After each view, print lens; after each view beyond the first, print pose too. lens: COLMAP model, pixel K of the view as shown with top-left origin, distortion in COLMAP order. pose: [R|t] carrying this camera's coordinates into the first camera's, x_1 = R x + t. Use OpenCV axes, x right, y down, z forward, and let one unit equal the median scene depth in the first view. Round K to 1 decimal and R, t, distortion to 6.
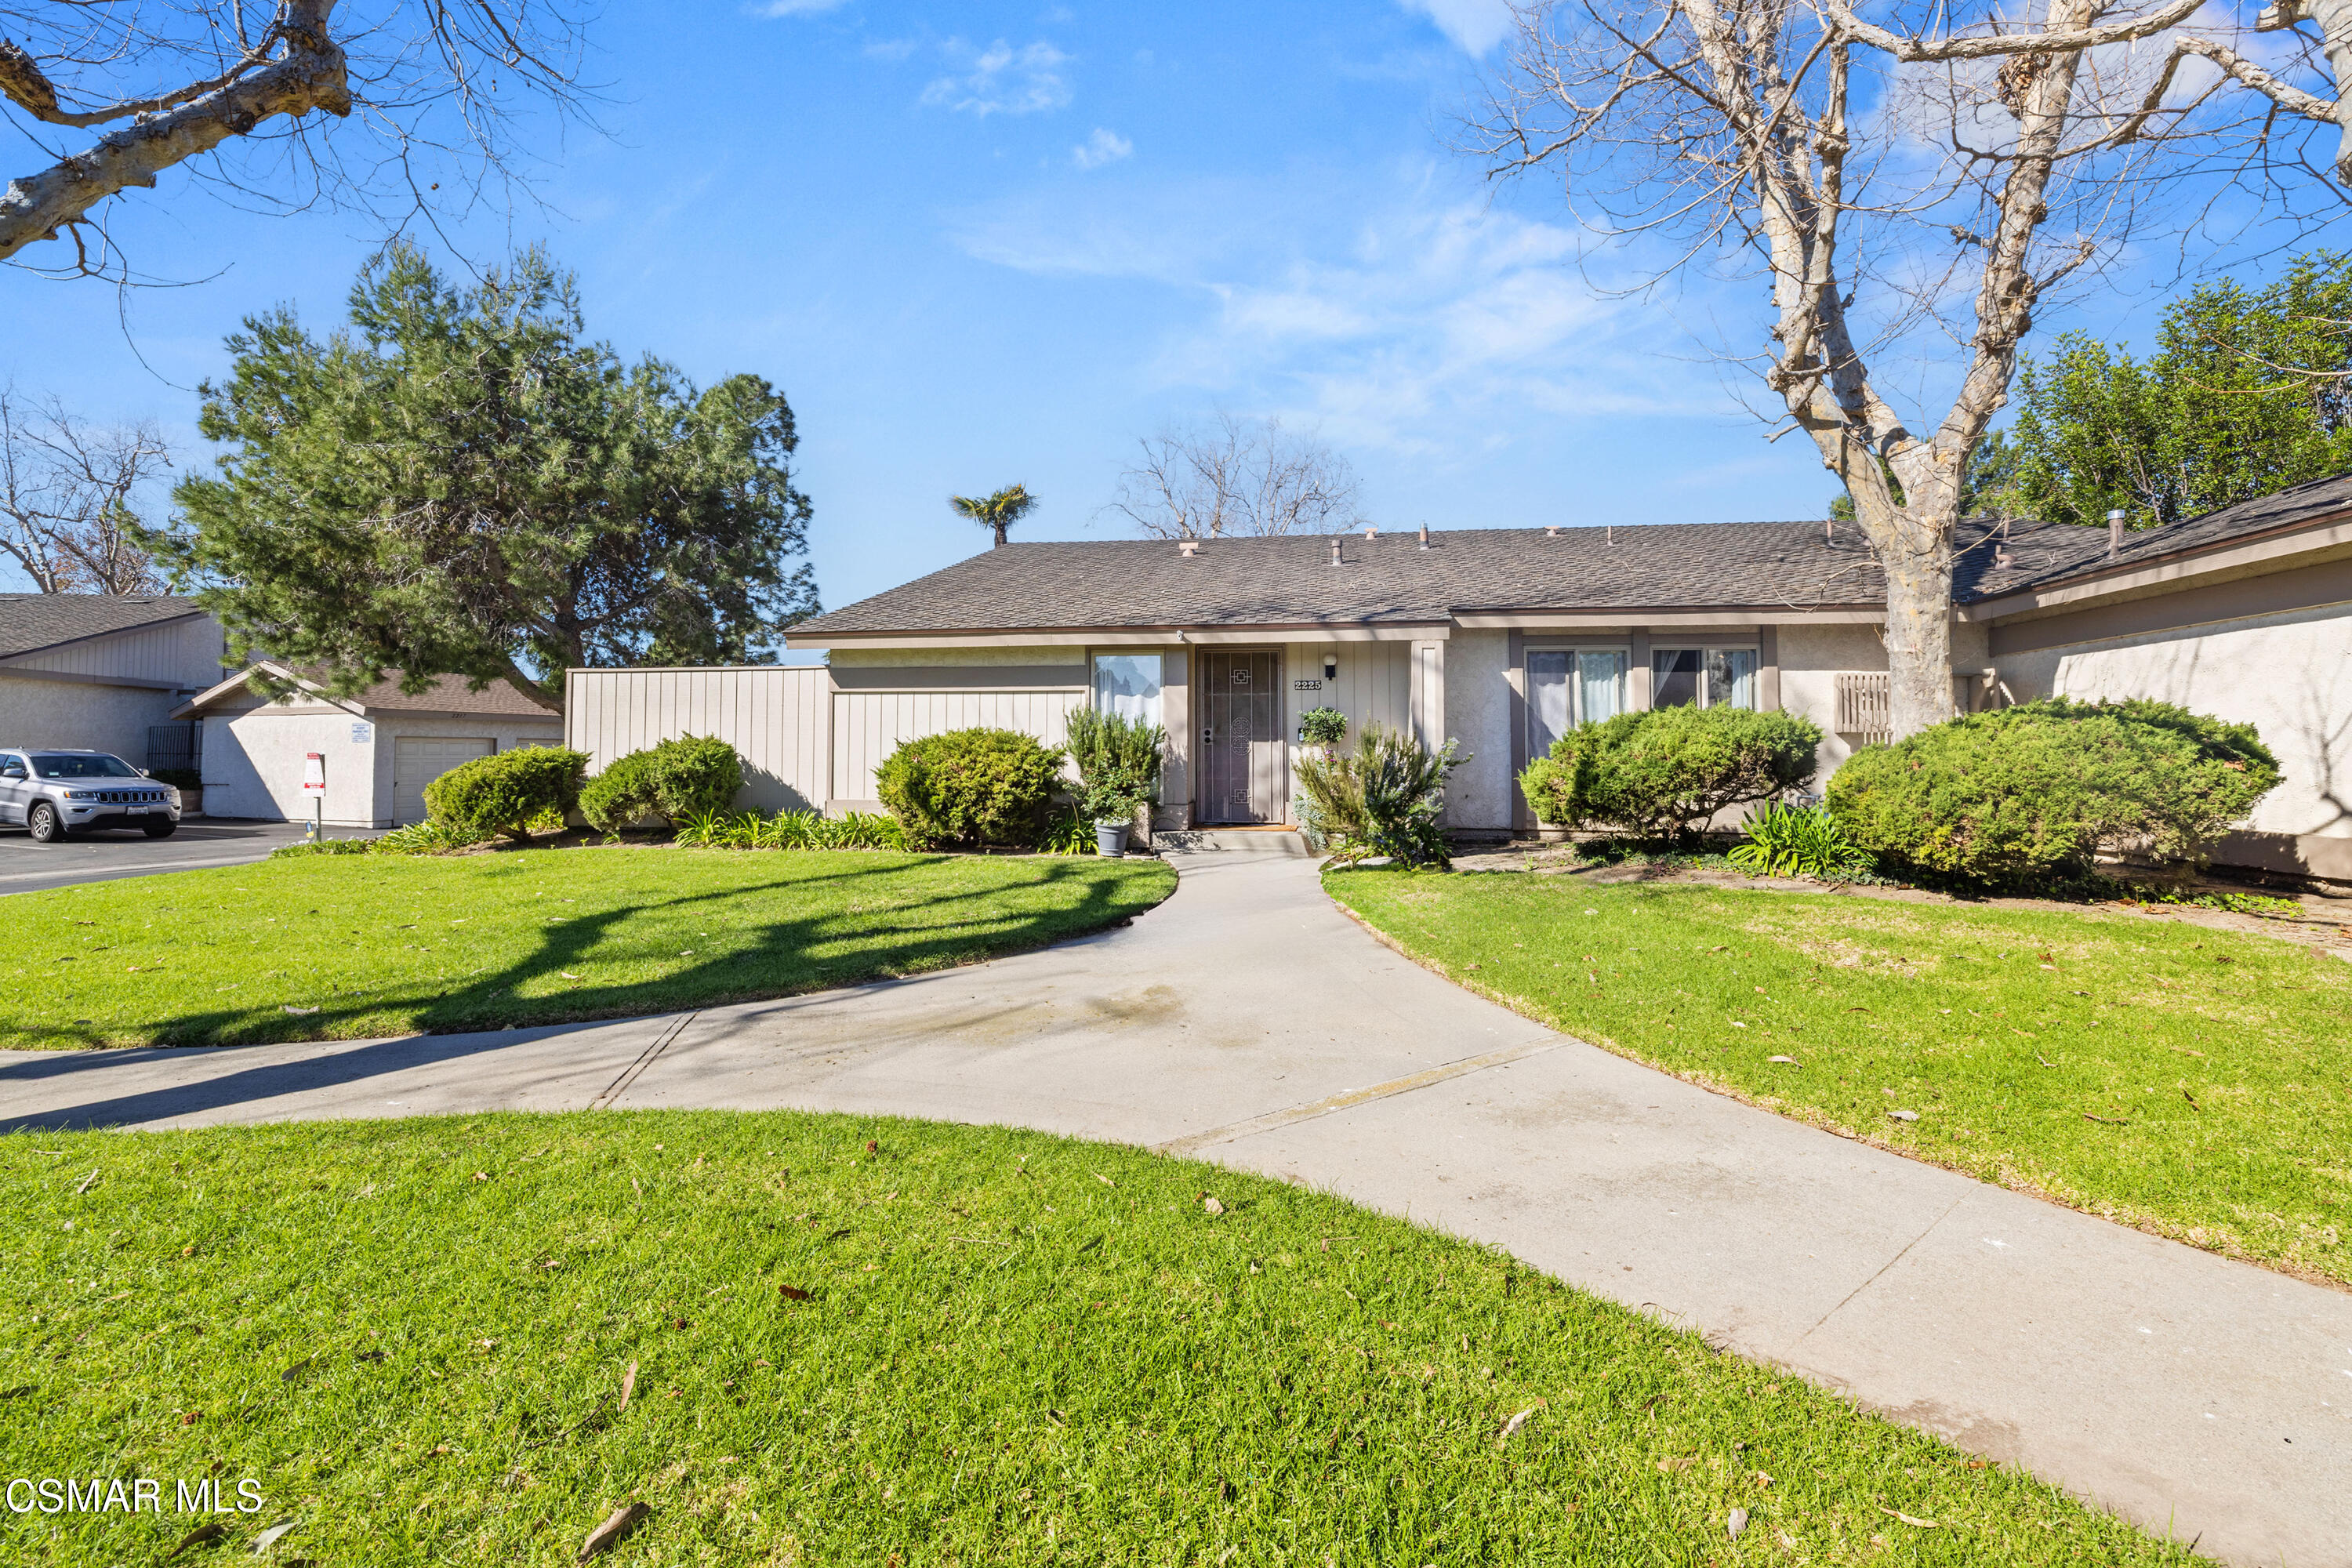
lens RADIAL K [[999.4, 0, 1180.9], [0, 999.4, 752.9], [0, 0, 1]] dist [0.001724, 0.000293]
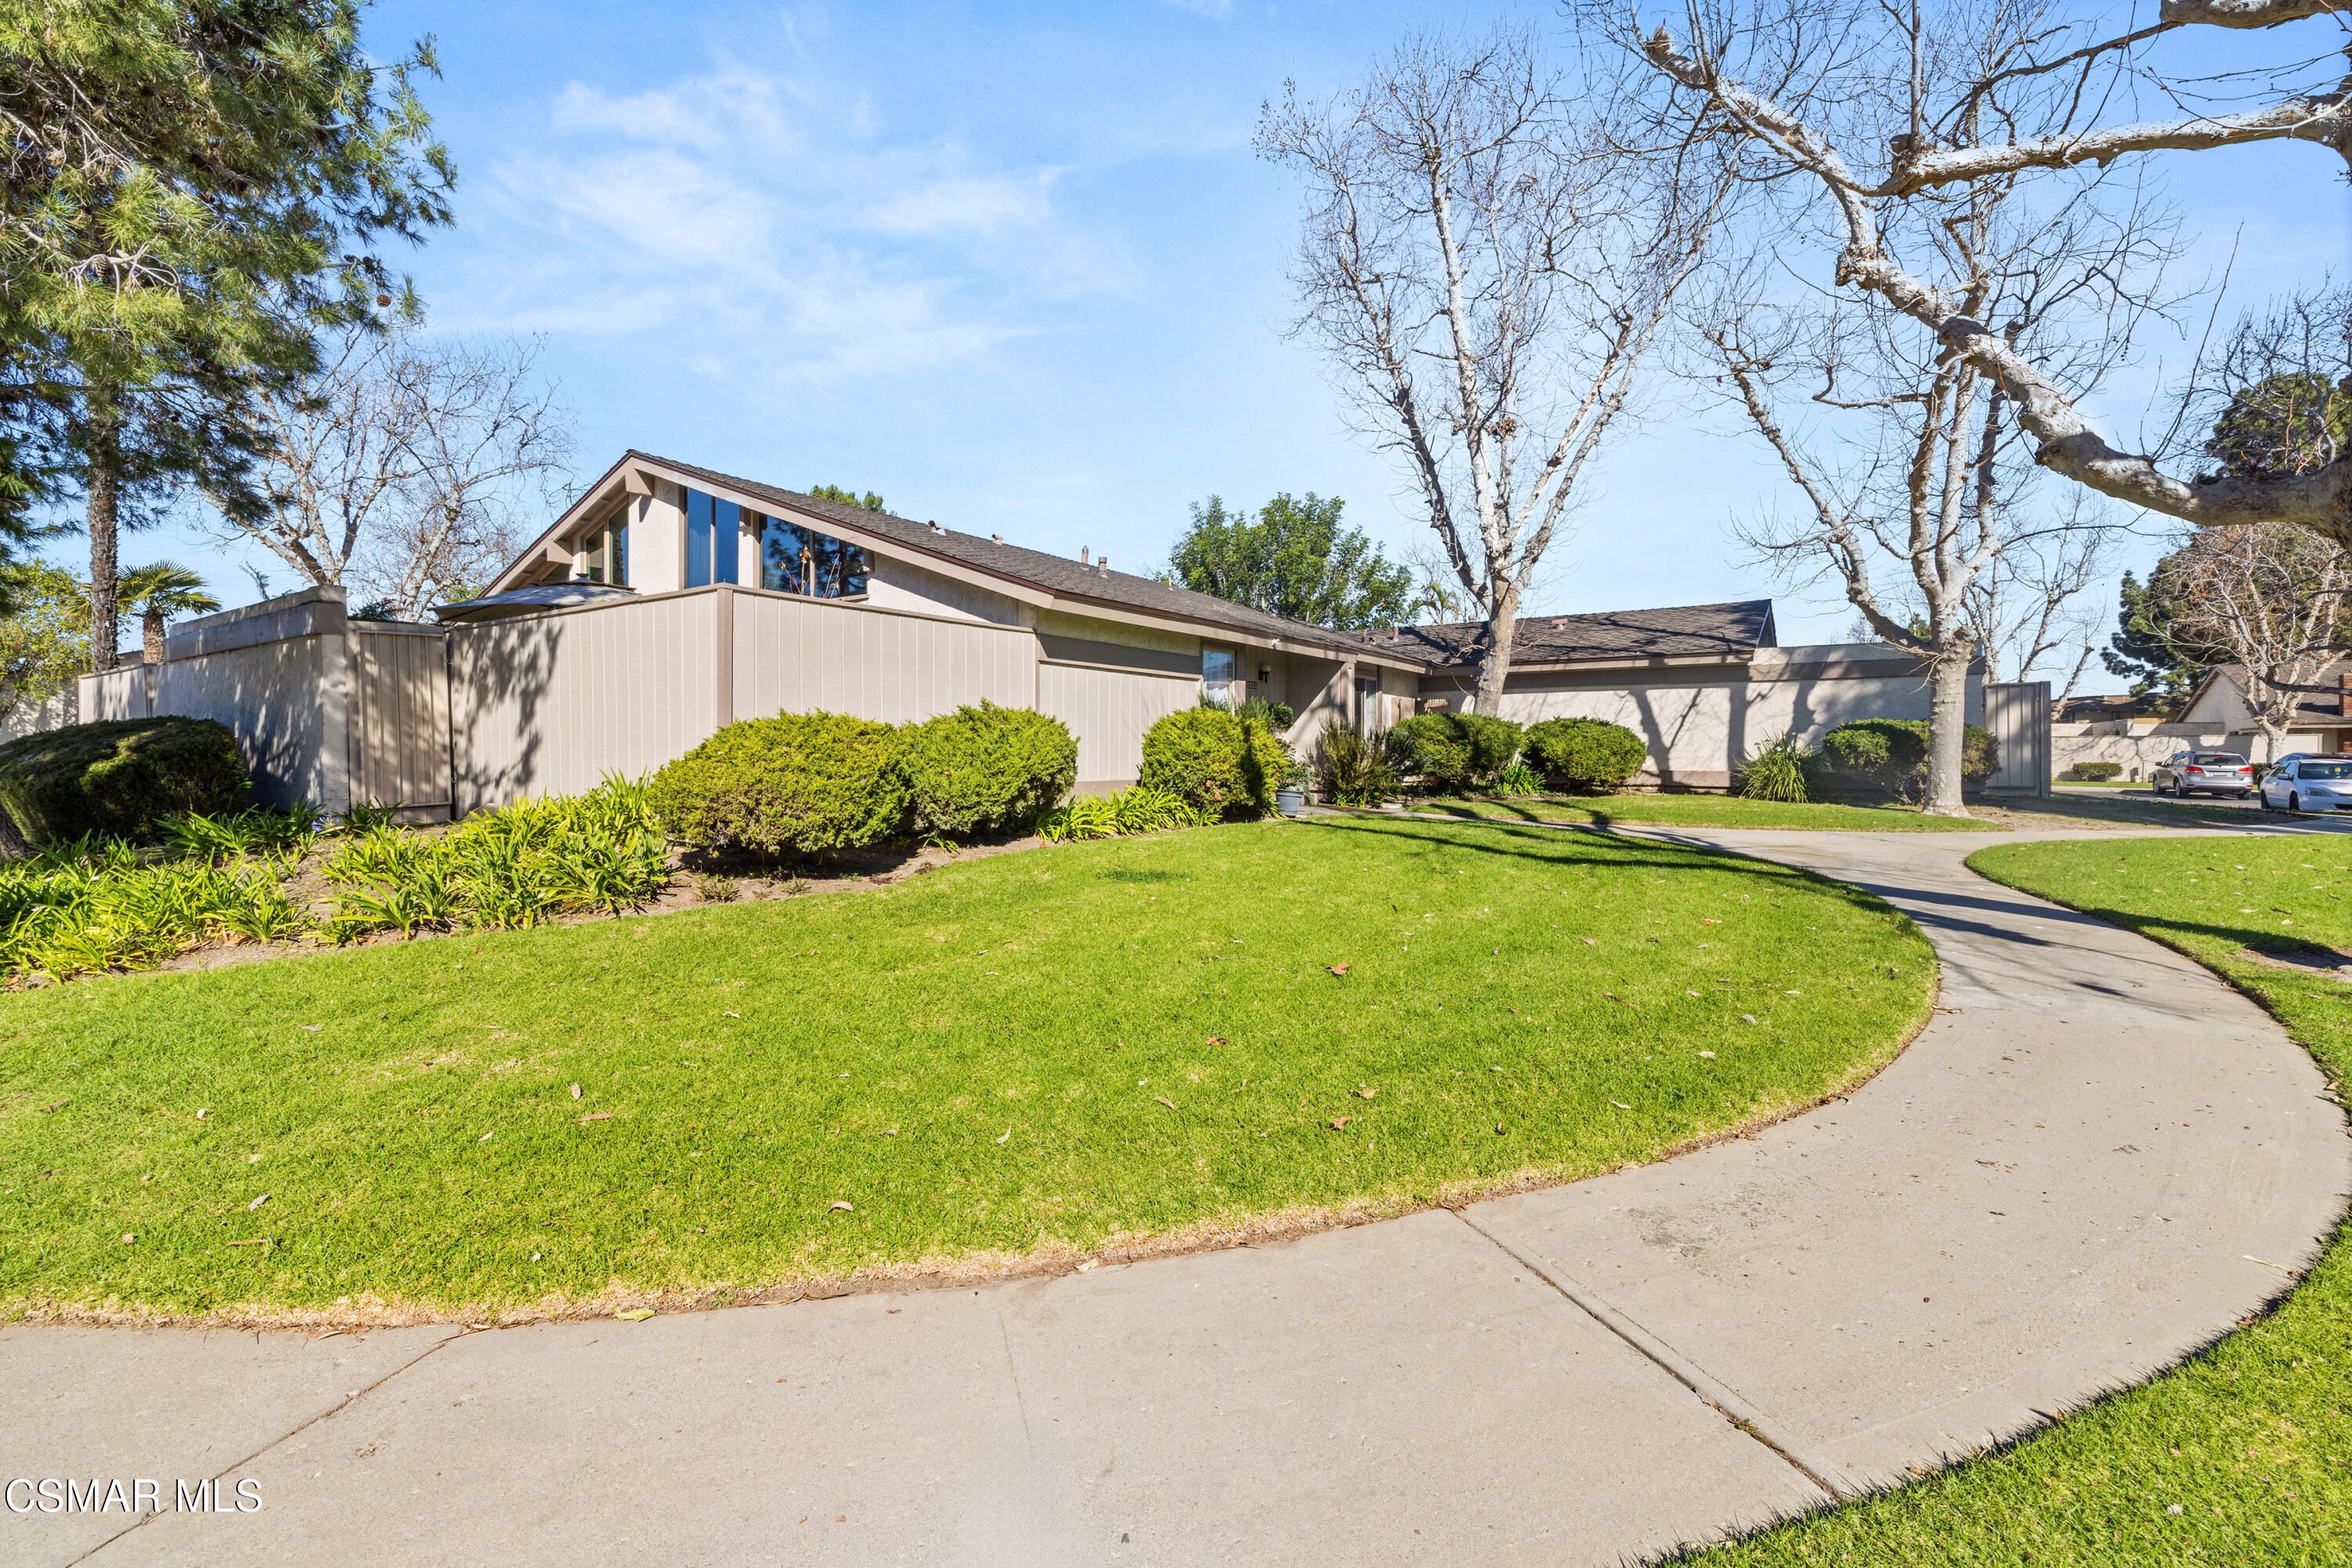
lens RADIAL K [[999.4, 0, 1180.9], [0, 999.4, 752.9], [0, 0, 1]] dist [0.001724, 0.000293]
pose [[0.436110, -0.003688, 0.899886, -1.135070], [-0.006349, 0.999954, 0.007175, 0.015171], [-0.899871, -0.008843, 0.436067, 0.517037]]
